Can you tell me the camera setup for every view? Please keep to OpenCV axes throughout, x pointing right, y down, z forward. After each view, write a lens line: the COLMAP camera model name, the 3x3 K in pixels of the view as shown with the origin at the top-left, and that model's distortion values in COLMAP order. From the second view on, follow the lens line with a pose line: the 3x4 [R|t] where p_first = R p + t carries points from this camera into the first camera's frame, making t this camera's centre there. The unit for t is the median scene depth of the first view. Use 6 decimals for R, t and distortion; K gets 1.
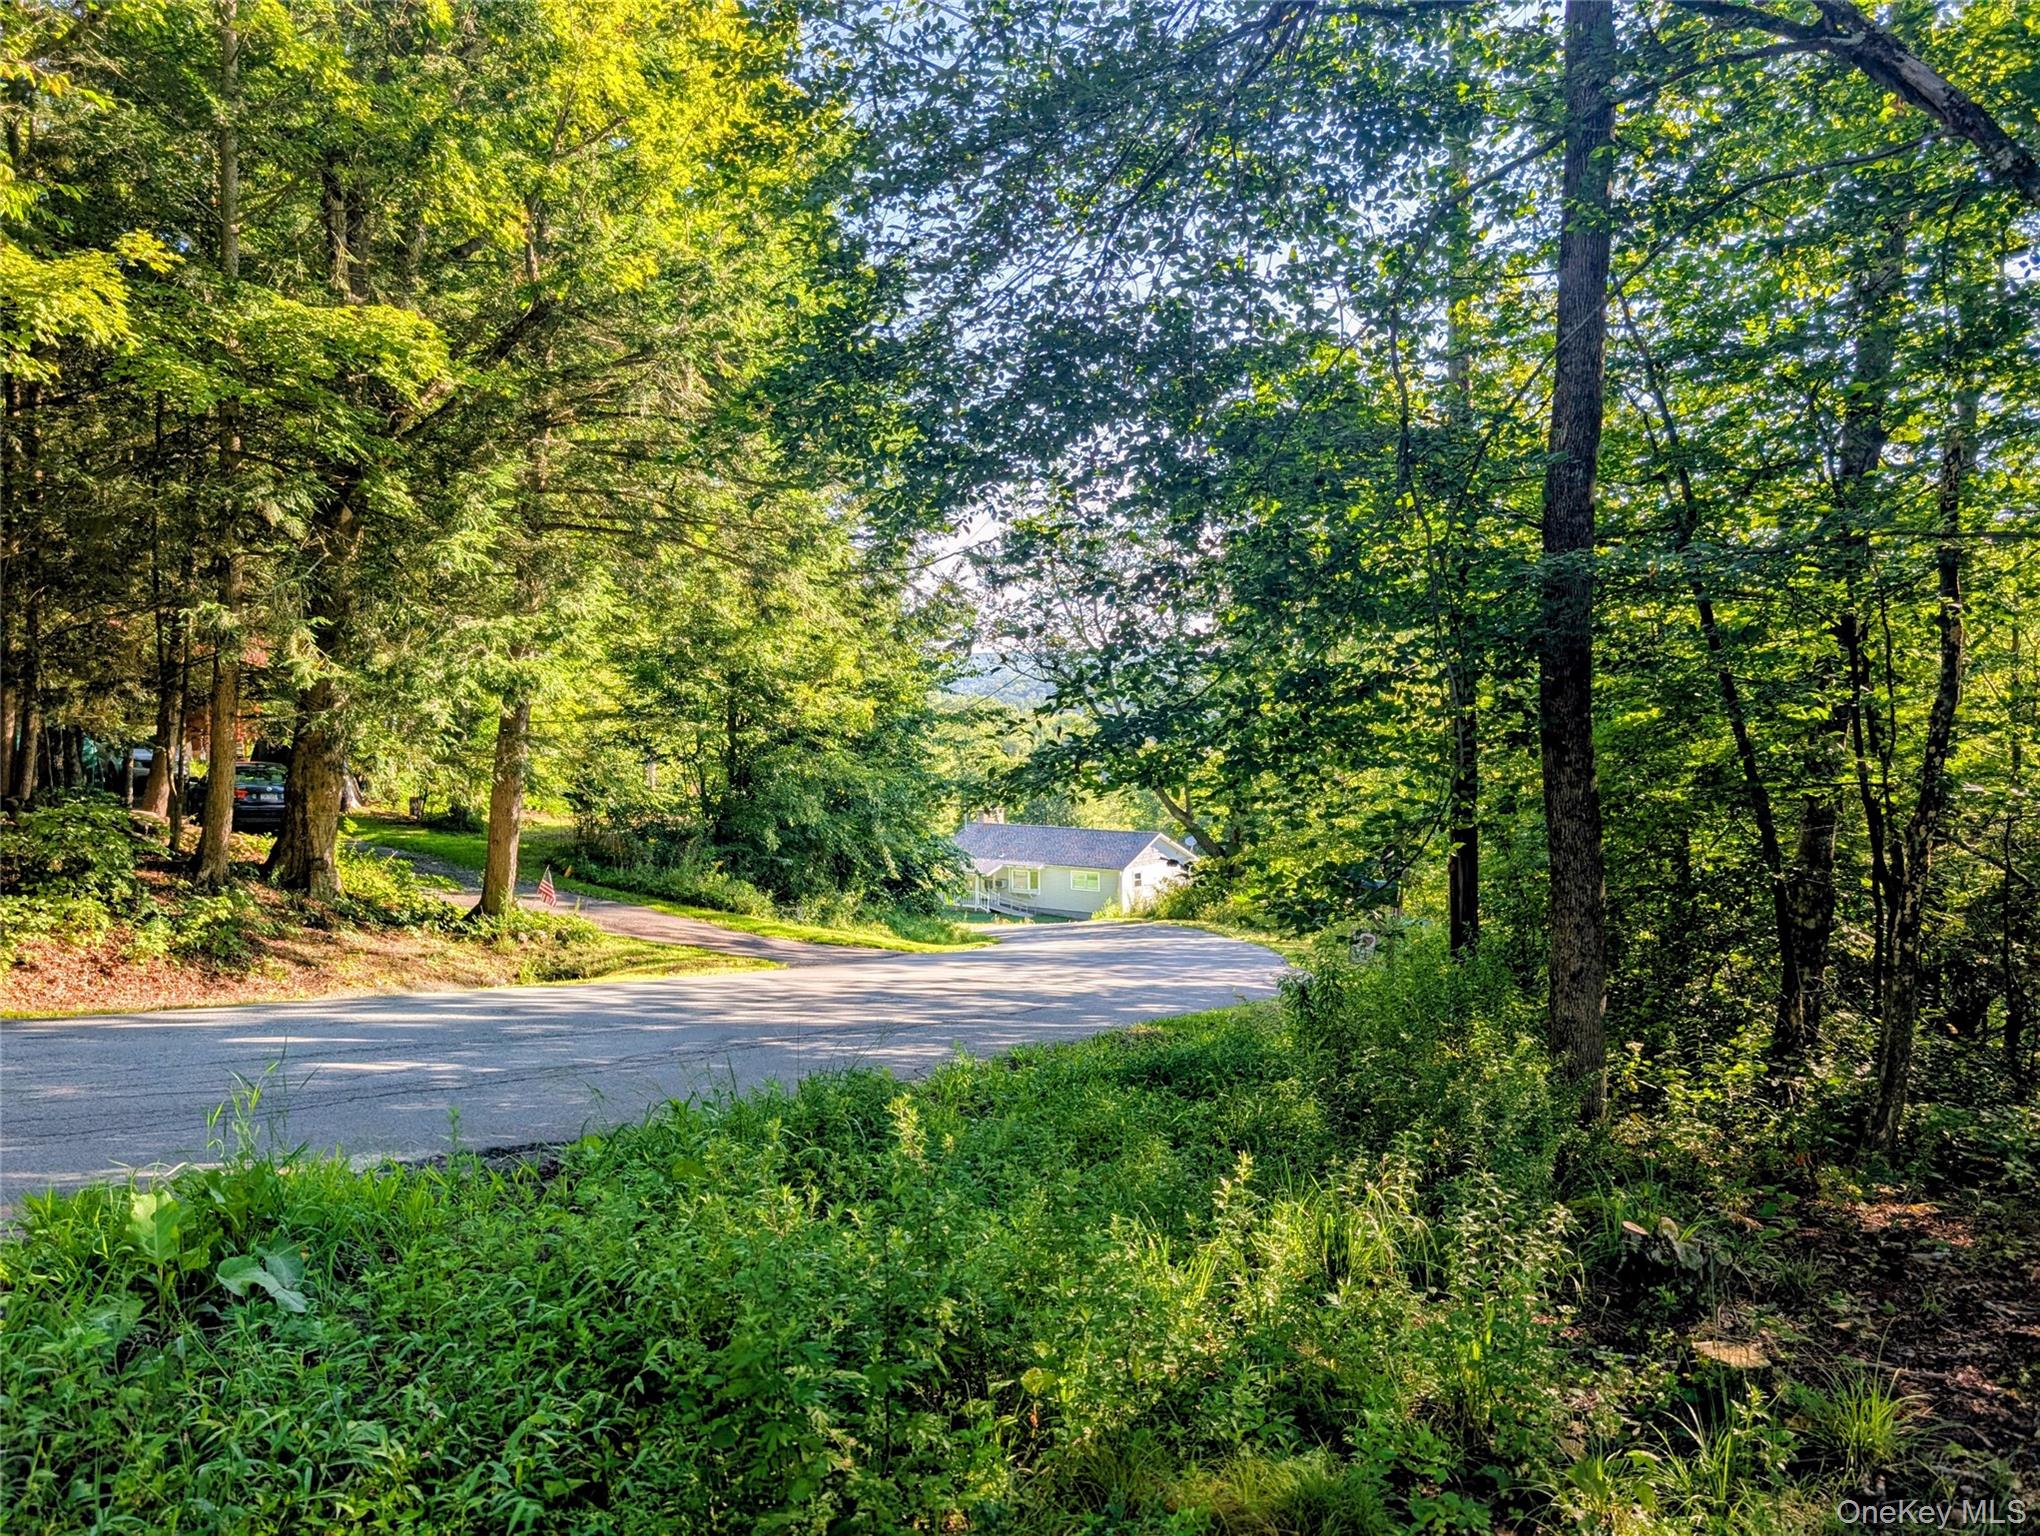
lens RADIAL K [[1462.4, 0, 1020.3], [0, 1462.4, 769.8], [0, 0, 1]] dist [0.031381, -0.032745]
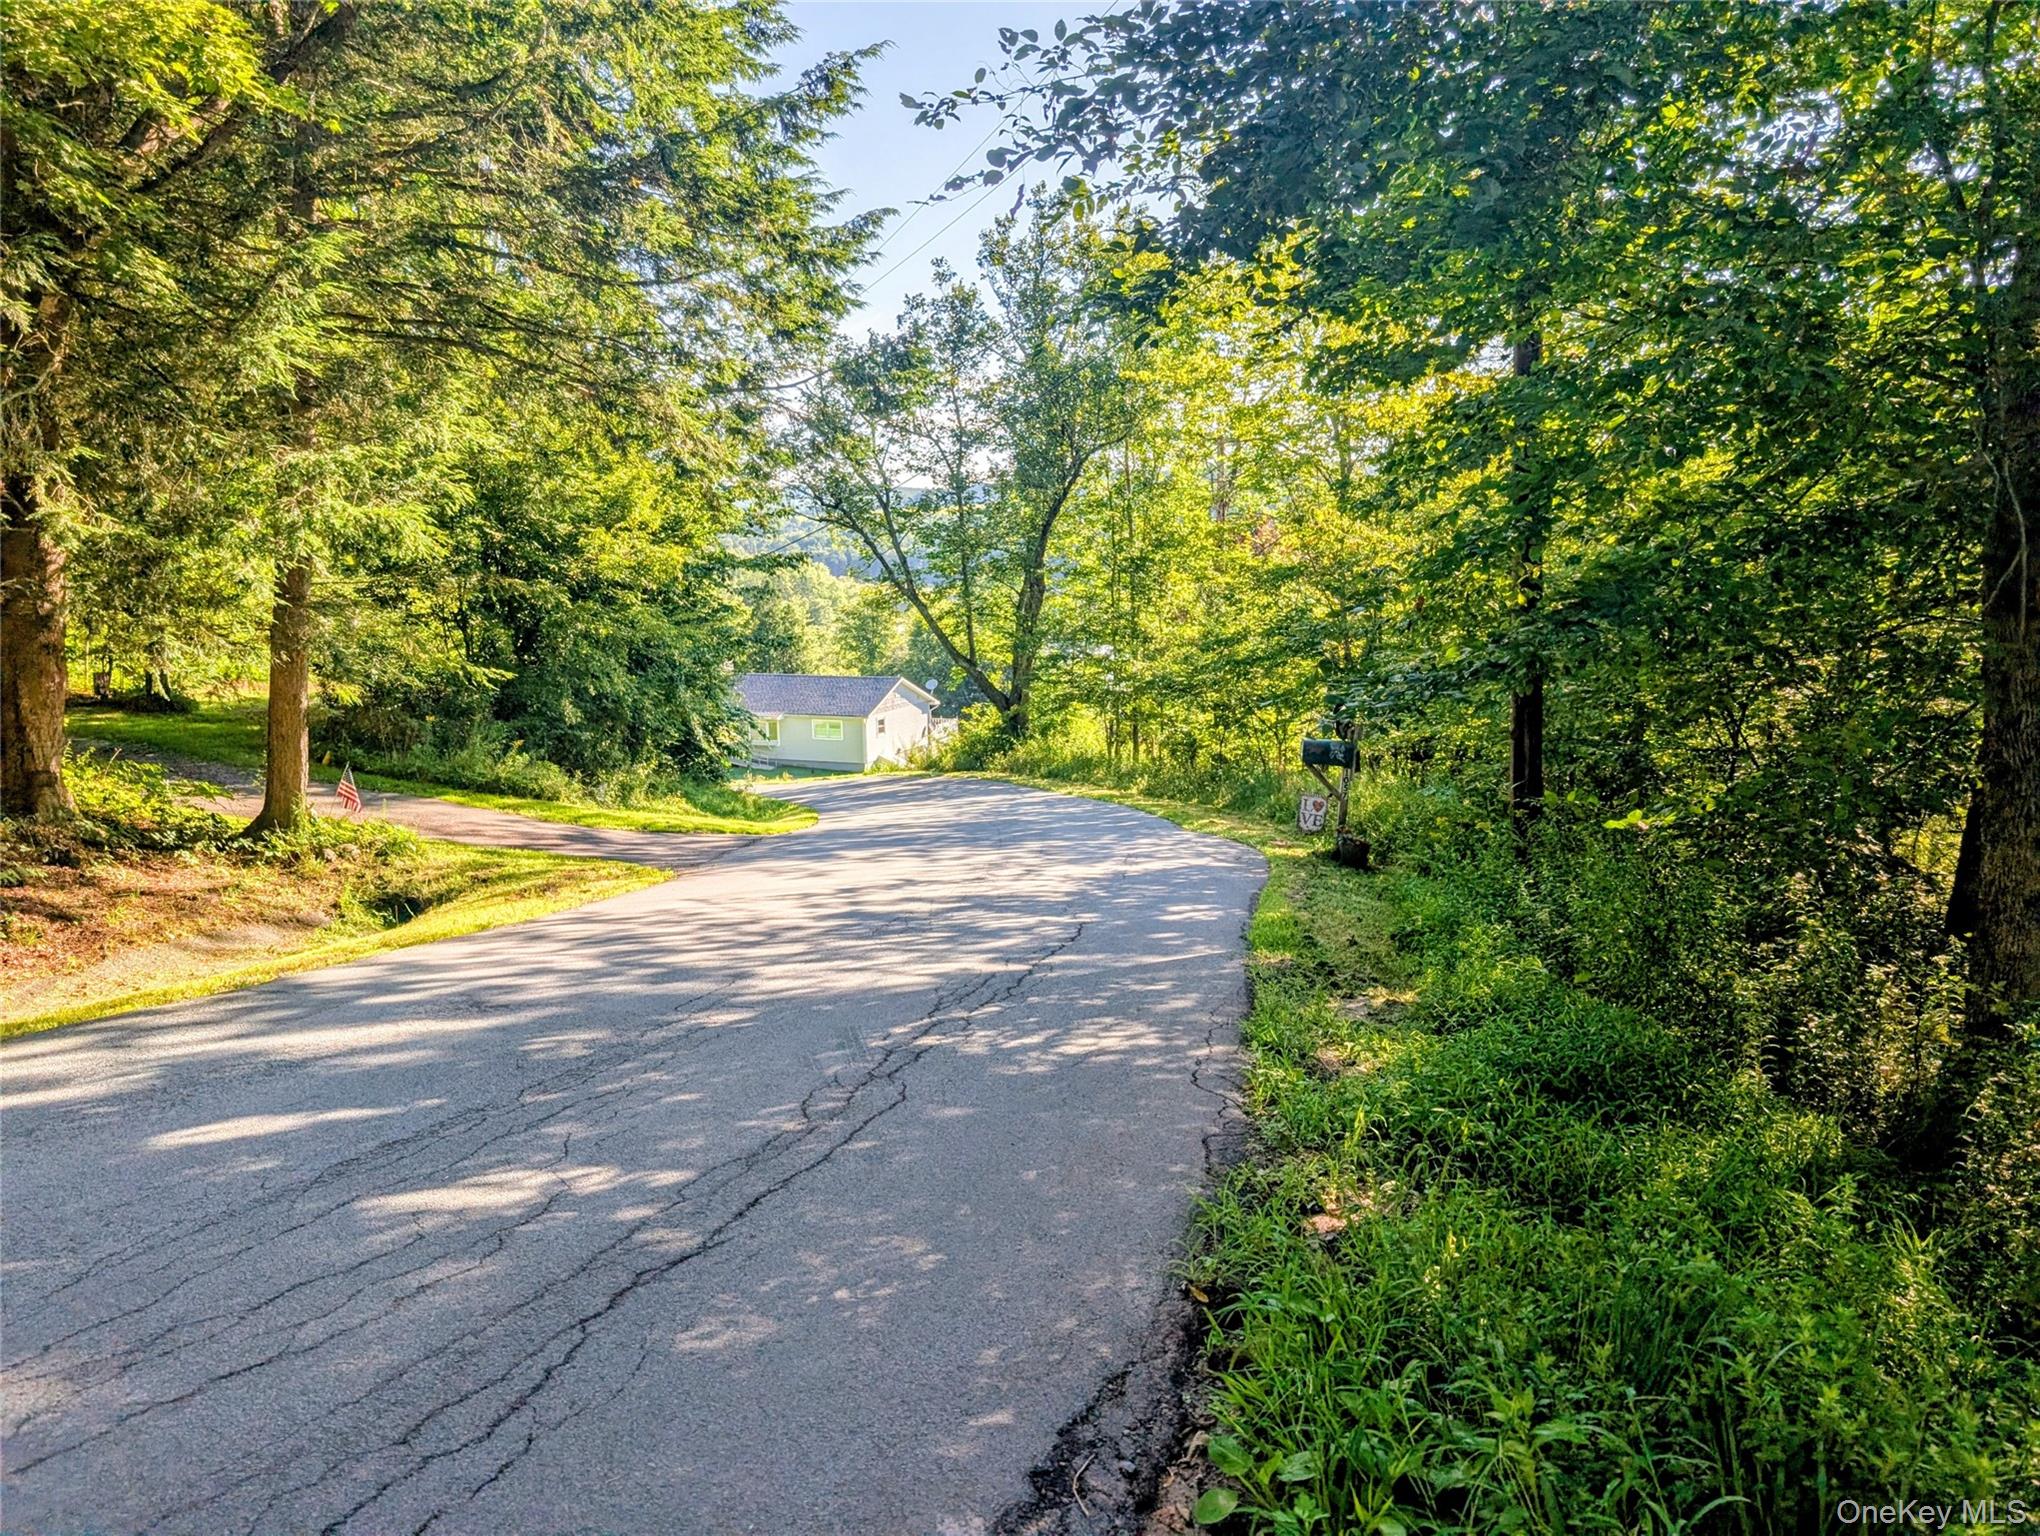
lens RADIAL K [[1462.4, 0, 1017.7], [0, 1462.4, 766.7], [0, 0, 1]] dist [0.031381, -0.032745]
pose [[0.978171, -0.042912, 0.203323, -0.126333], [0.020734, 0.993718, 0.109980, -0.013495], [-0.206766, -0.103363, 0.972915, 0.140128]]
